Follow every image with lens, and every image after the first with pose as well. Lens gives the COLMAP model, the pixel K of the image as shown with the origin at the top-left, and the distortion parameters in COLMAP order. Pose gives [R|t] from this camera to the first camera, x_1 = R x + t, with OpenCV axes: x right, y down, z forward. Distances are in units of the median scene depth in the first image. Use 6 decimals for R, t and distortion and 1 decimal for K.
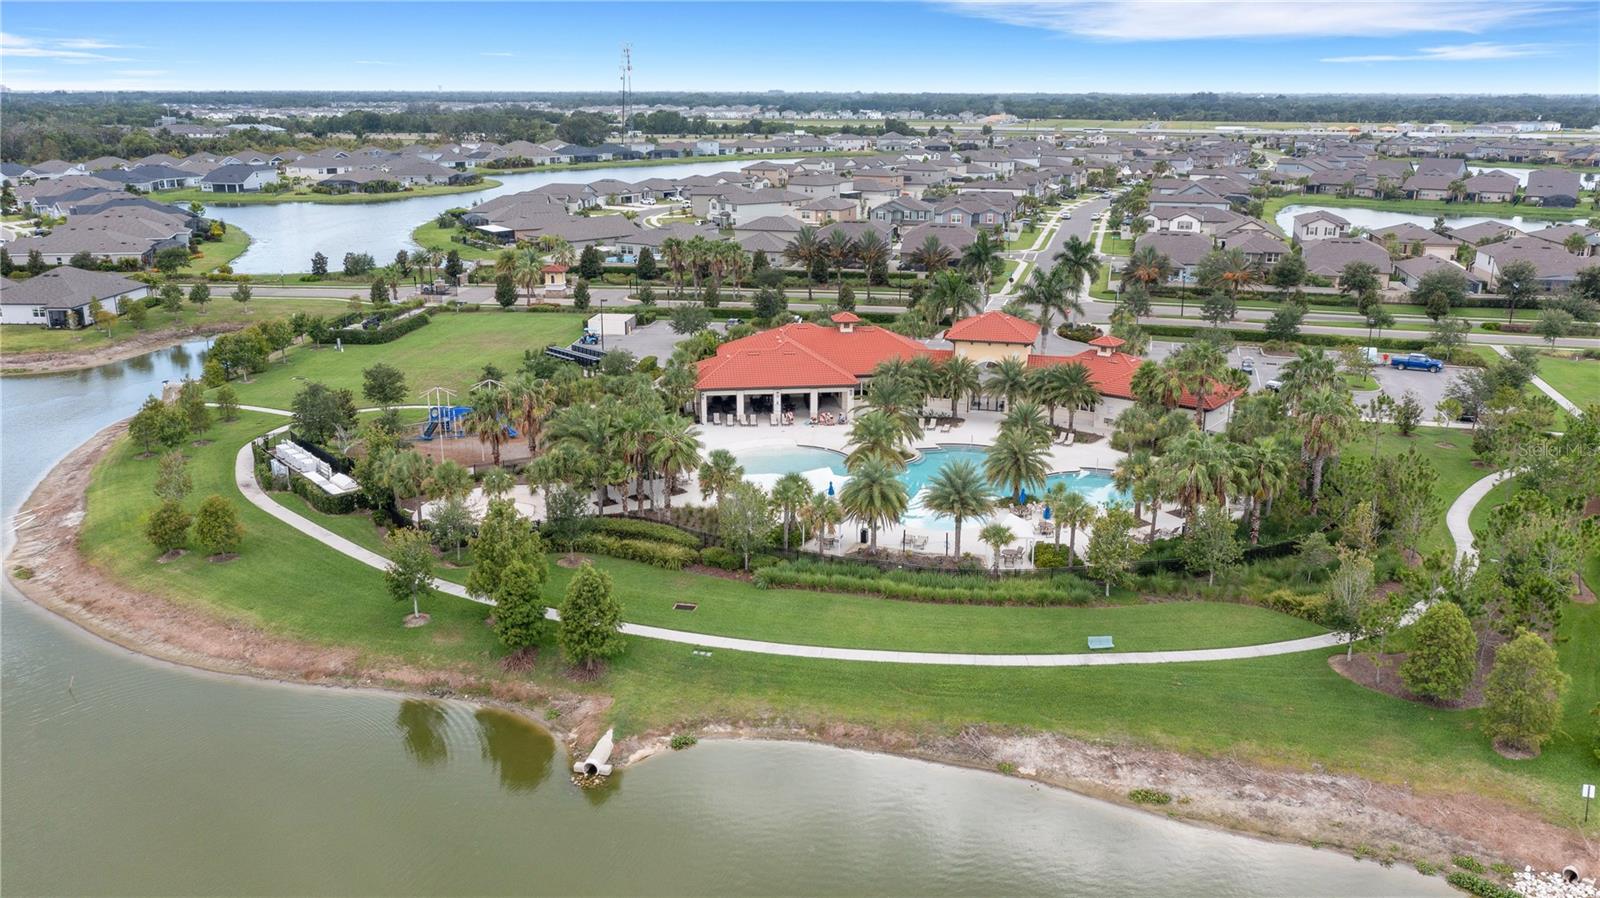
lens RADIAL K [[1248.9, 0, 800.0], [0, 1248.9, 449.0], [0, 0, 1]] dist [-0.001657, 0.001439]
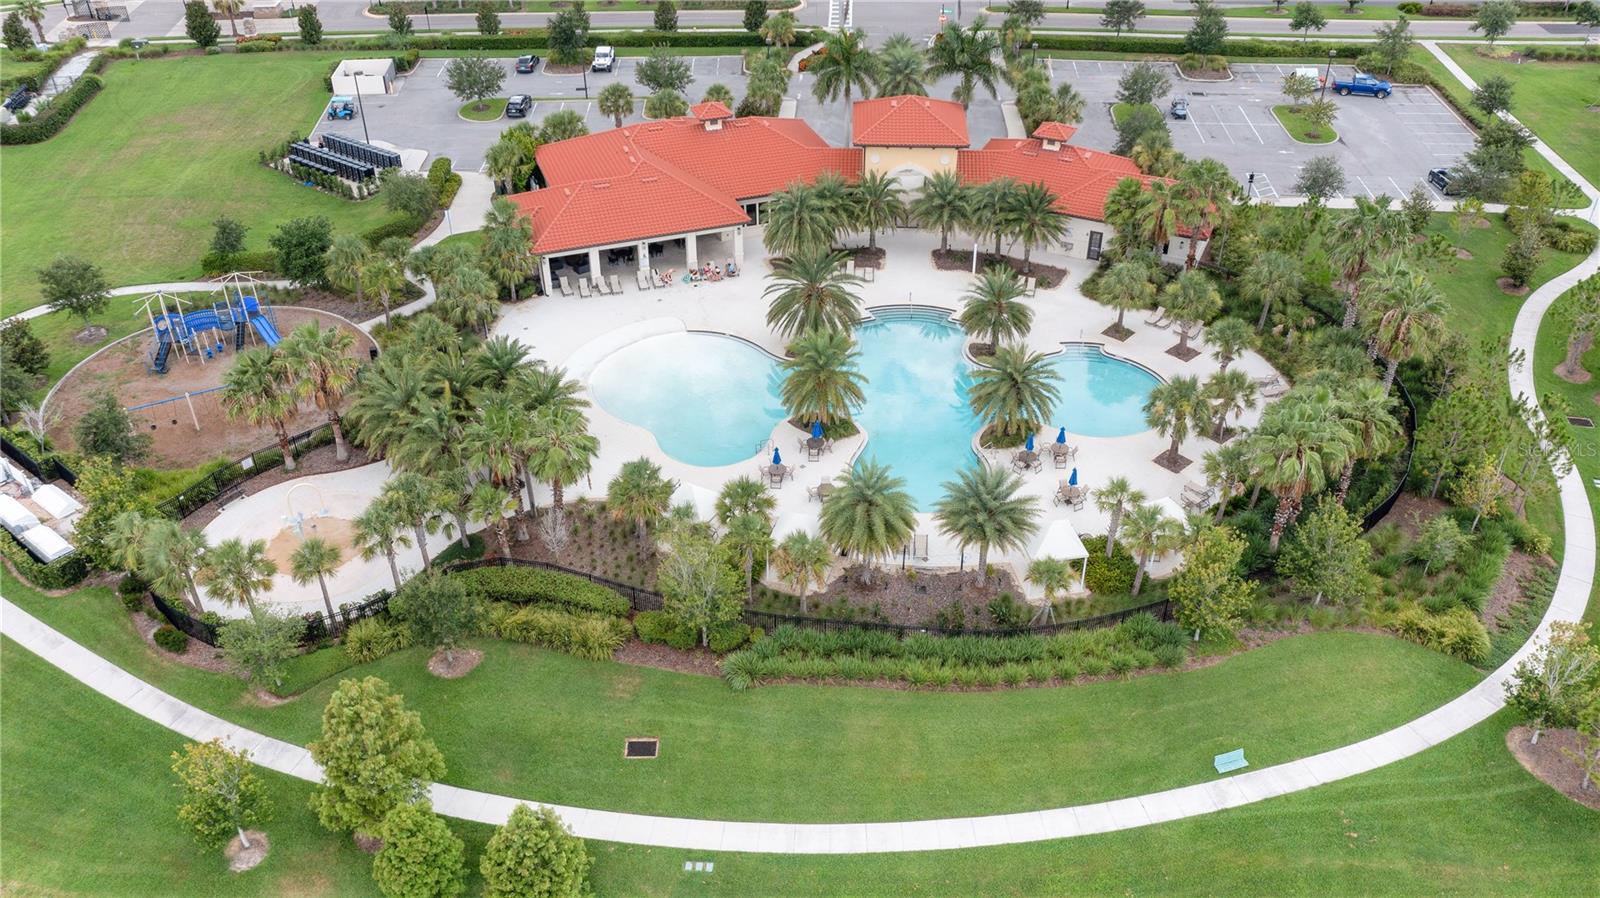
lens RADIAL K [[1248.9, 0, 800.0], [0, 1248.9, 449.0], [0, 0, 1]] dist [-0.001657, 0.001439]
pose [[0.977993, -0.123176, 0.168396, -0.067971], [0.062299, 0.942709, 0.327749, -0.169434], [-0.199119, -0.310046, 0.929636, 0.253103]]
